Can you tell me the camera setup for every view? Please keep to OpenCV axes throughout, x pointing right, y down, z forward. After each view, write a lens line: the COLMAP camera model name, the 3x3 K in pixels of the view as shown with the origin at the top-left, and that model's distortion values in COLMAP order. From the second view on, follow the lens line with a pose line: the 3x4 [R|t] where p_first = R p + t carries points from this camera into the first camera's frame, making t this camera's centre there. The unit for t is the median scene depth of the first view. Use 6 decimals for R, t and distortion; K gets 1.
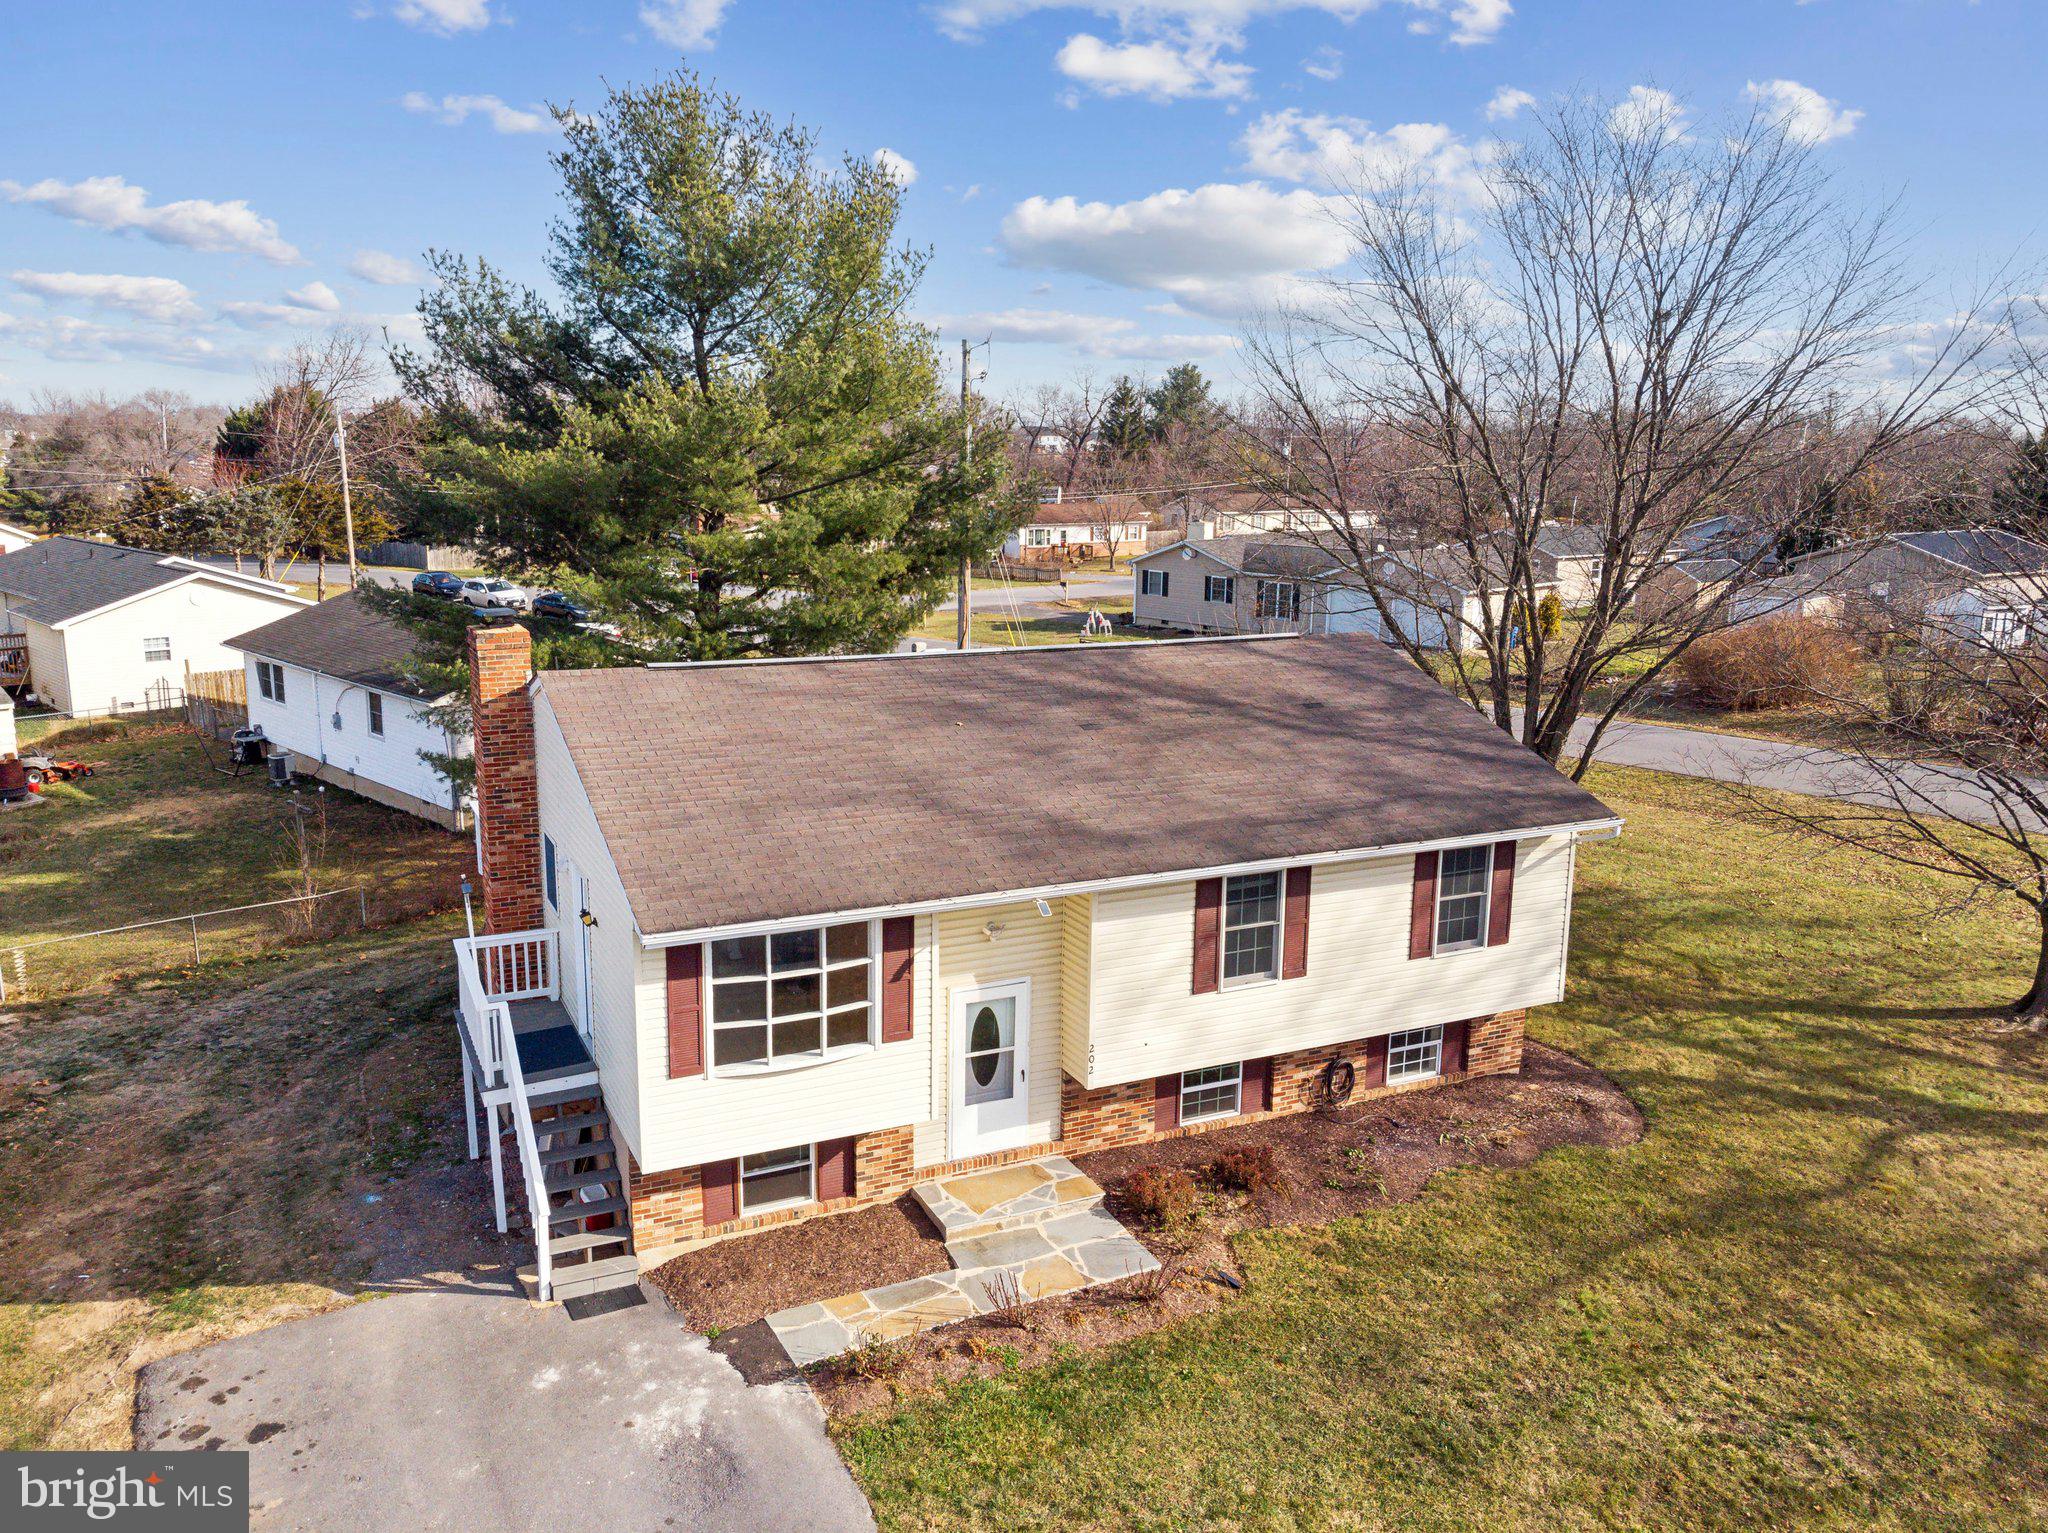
lens RADIAL K [[1579.4, 0, 1024.0], [0, 1579.4, 766.5], [0, 0, 1]] dist [-0.013414, 0.010946]
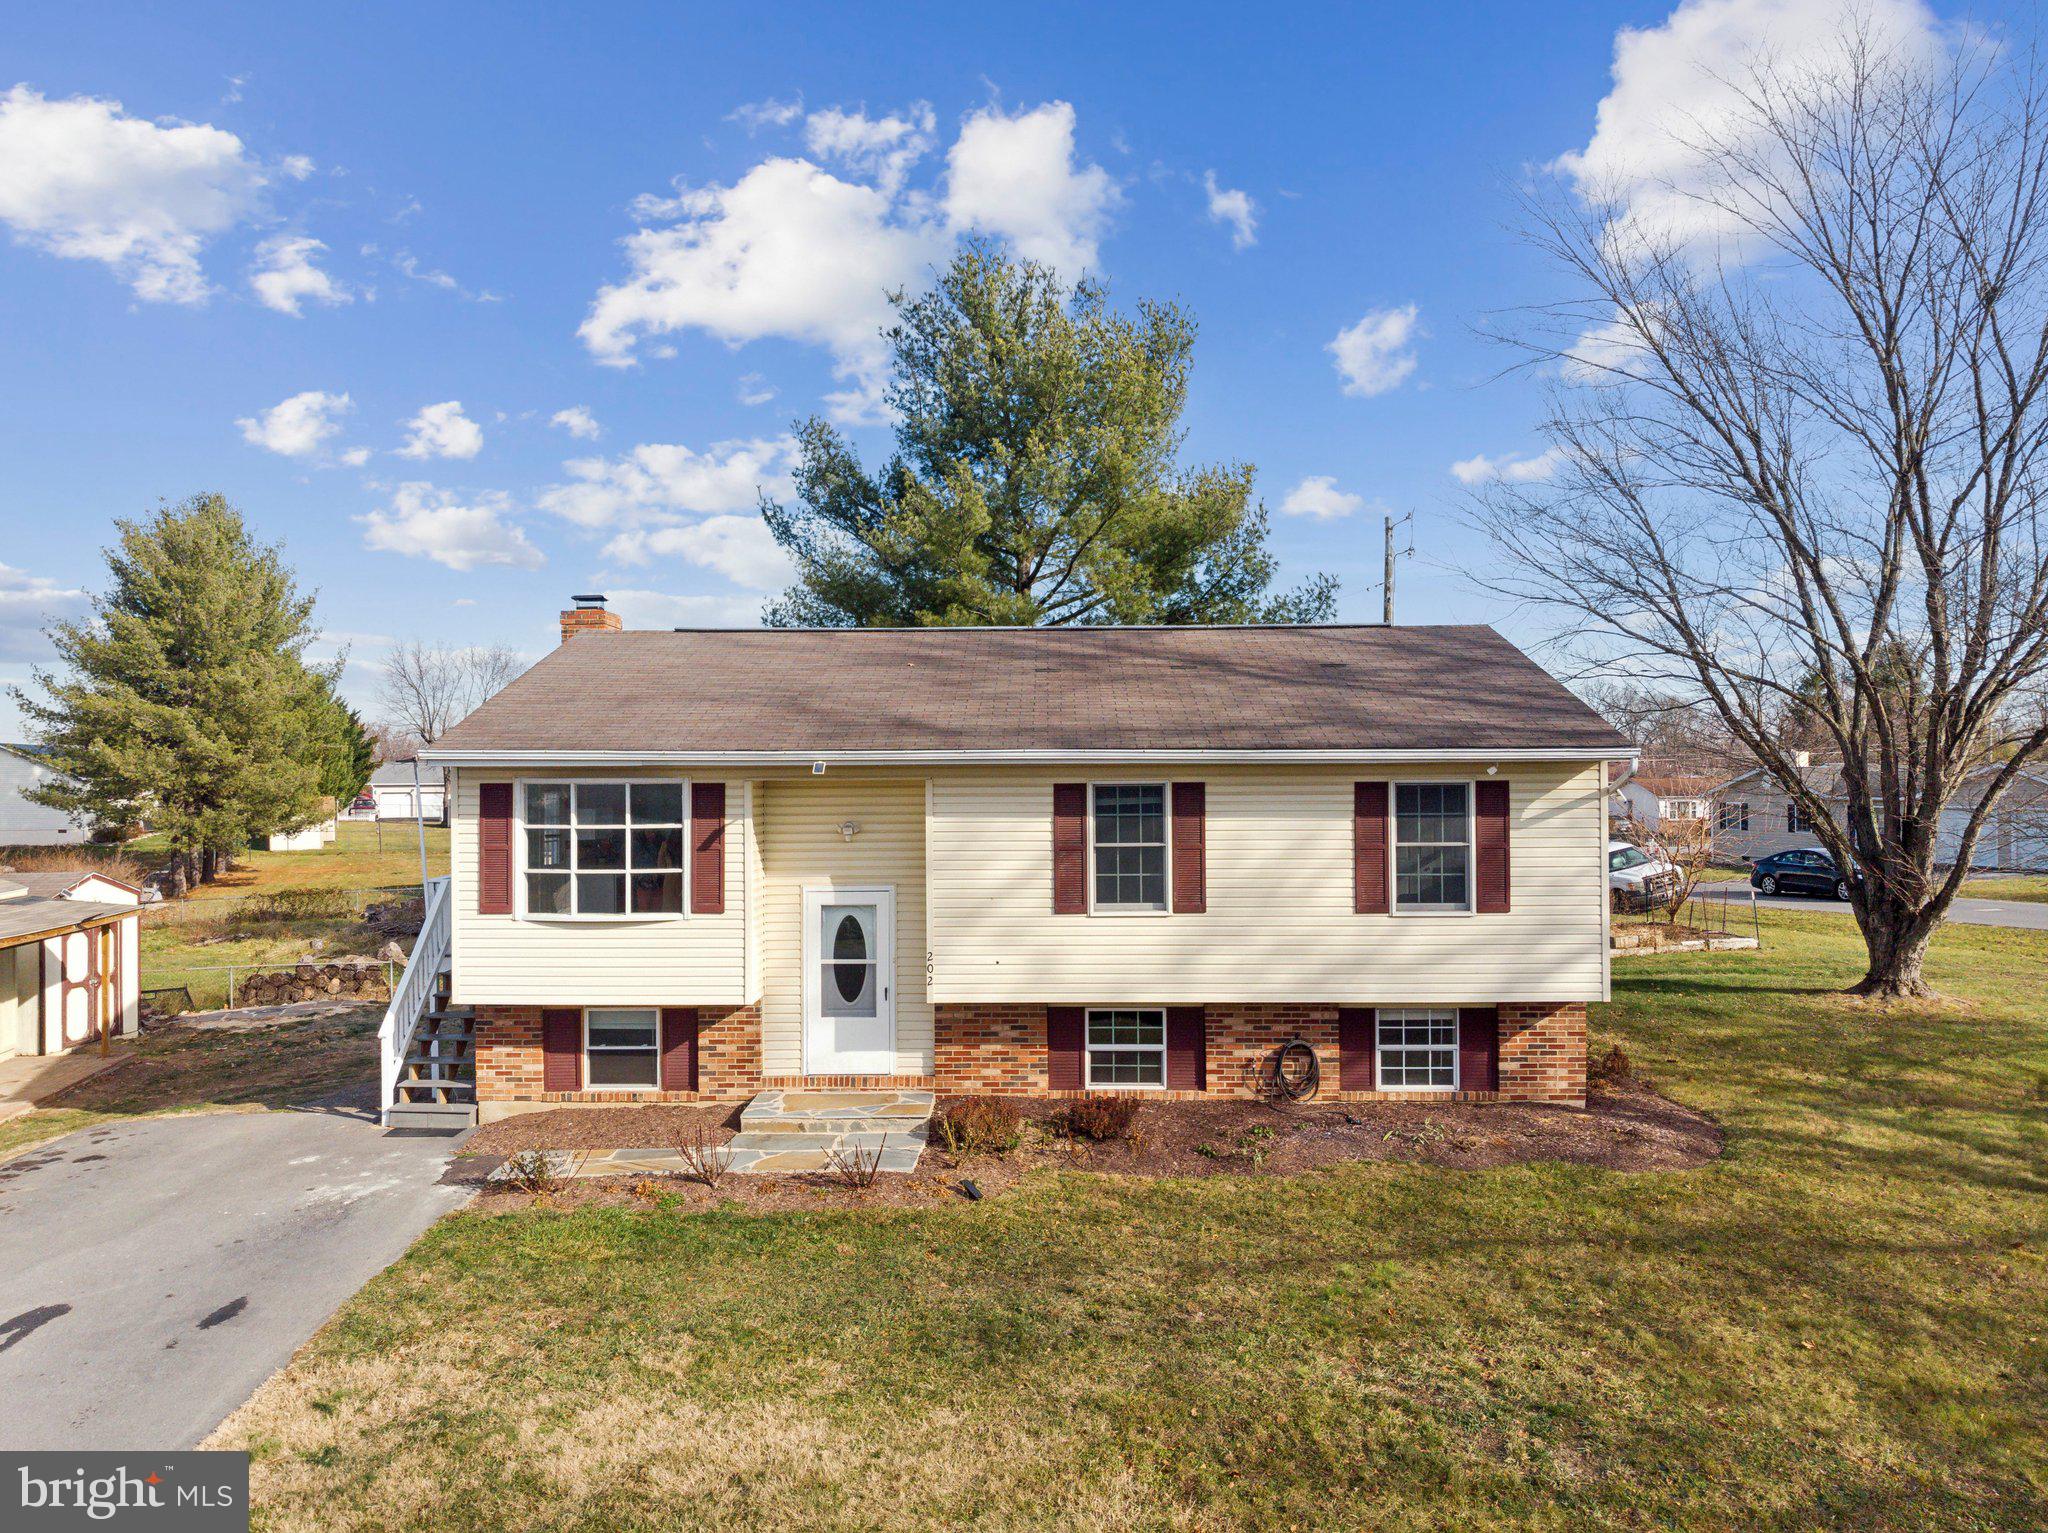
lens RADIAL K [[1514.2, 0, 1024.0], [0, 1514.2, 766.5], [0, 0, 1]] dist [-0.005595, 0.010619]
pose [[0.888882, -0.022245, -0.457596, 0.476125], [-0.075740, 0.977941, -0.194665, 0.224682], [0.451832, 0.207692, 0.867589, 0.208996]]
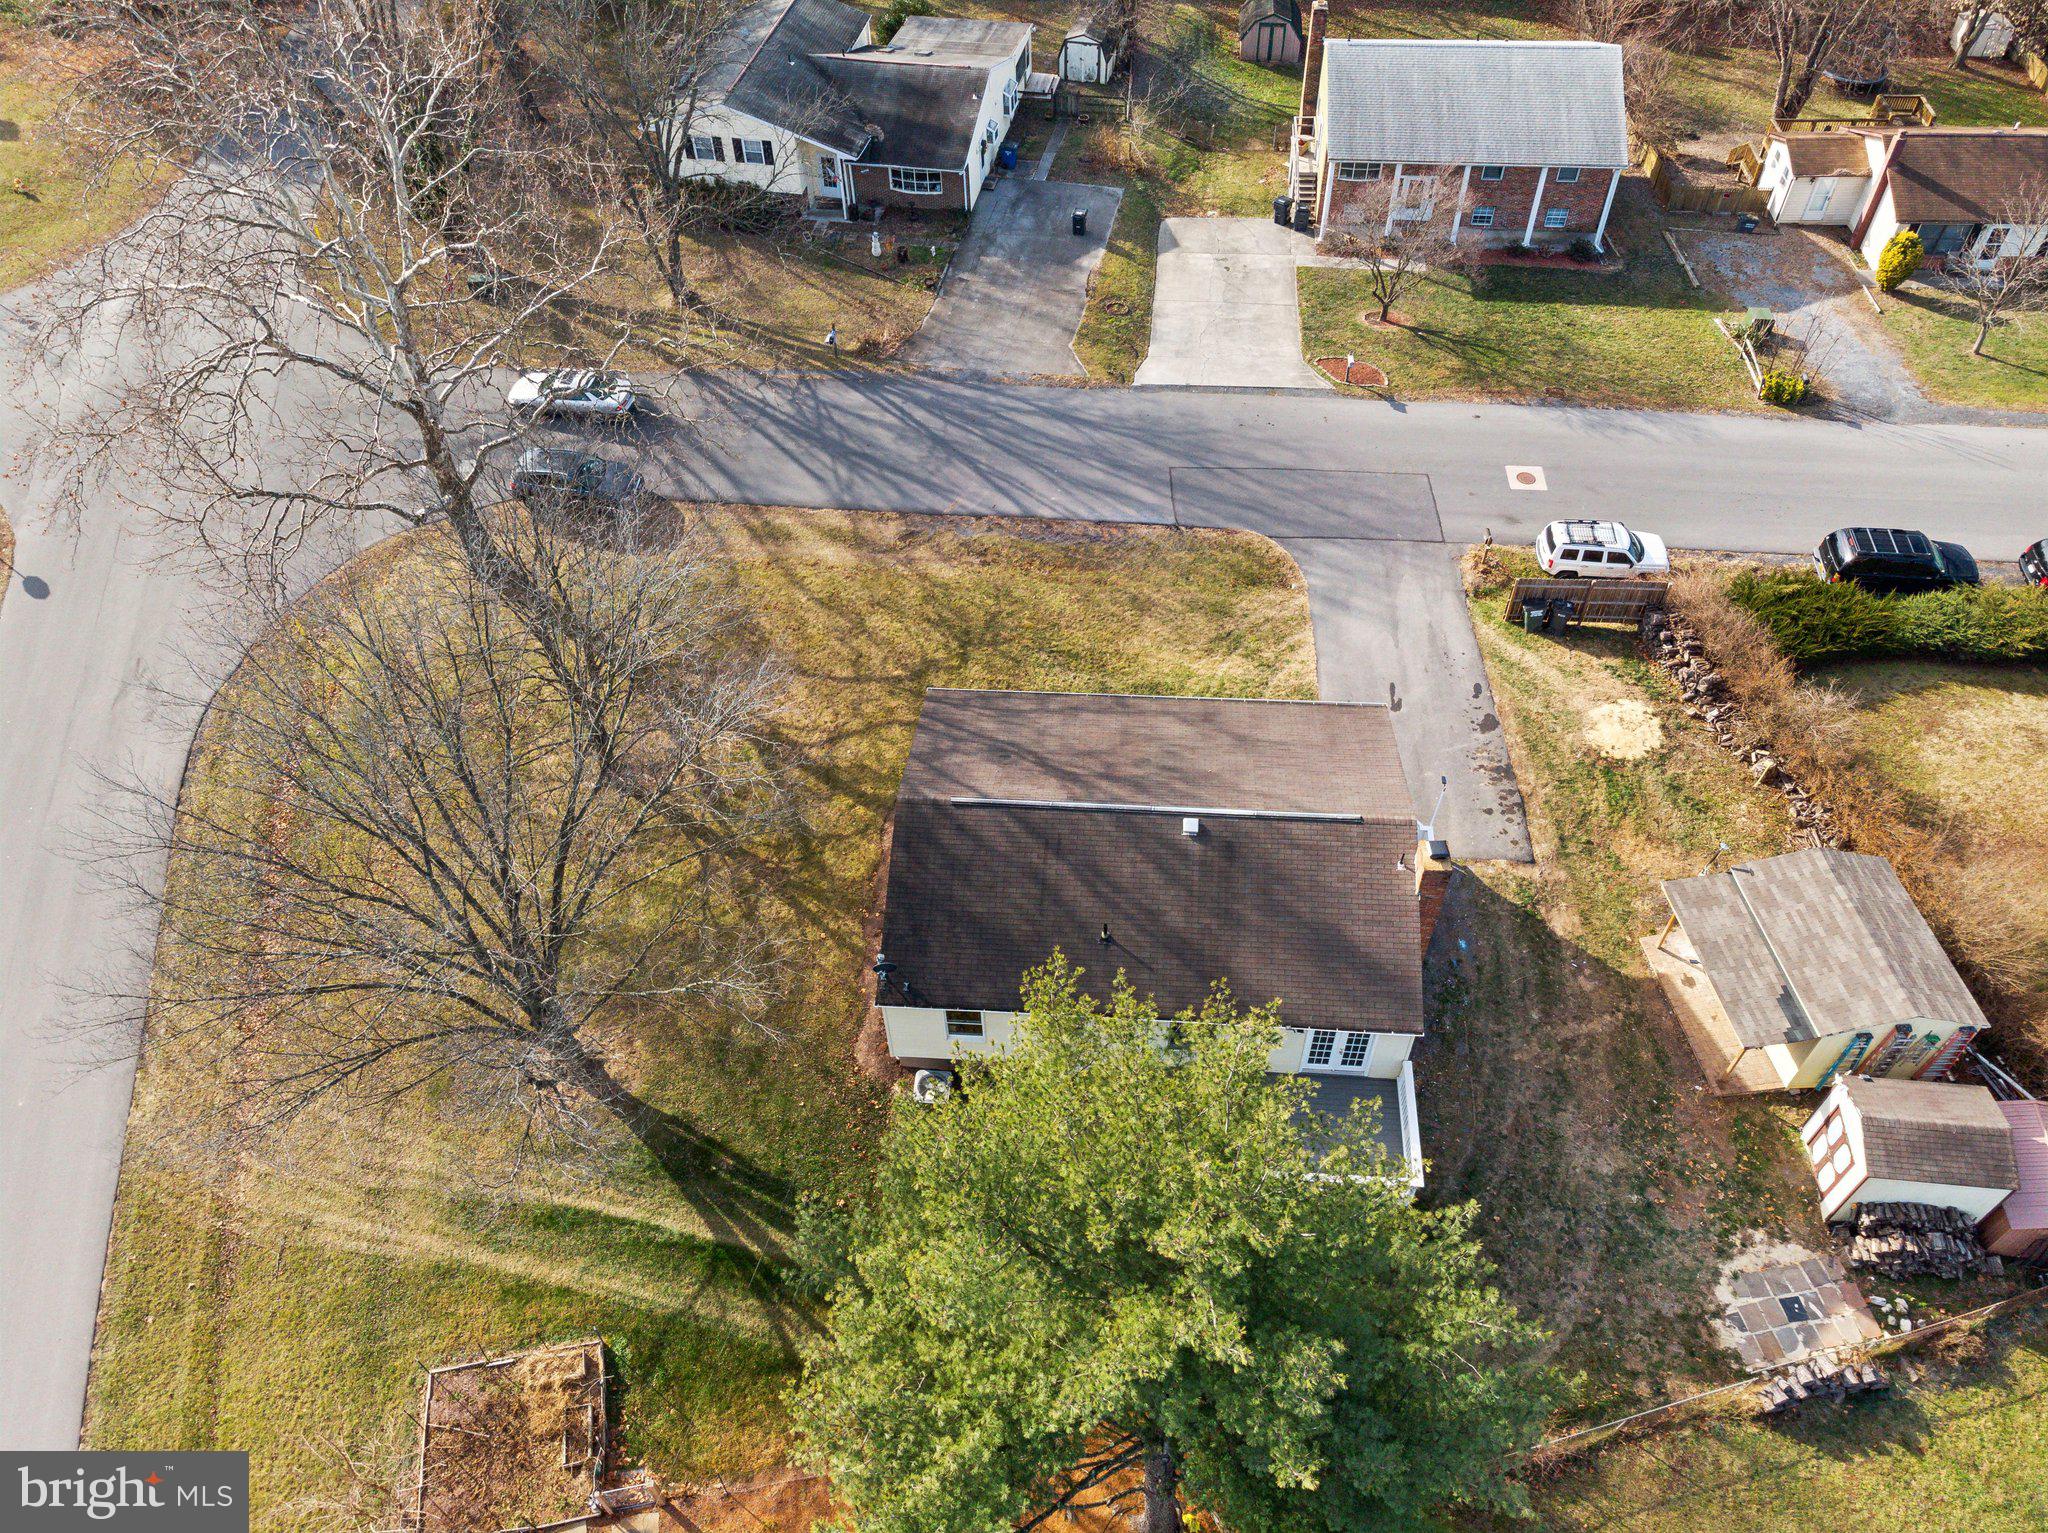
lens RADIAL K [[1480.0, 0, 1027.9], [0, 1480.0, 801.4], [0, 0, 1]] dist [-0.002670, 0.011658]
pose [[-0.864112, -0.390035, 0.318094, -0.459467], [0.109546, 0.471111, 0.875245, -1.716960], [-0.491234, 0.791156, -0.364366, 1.876450]]
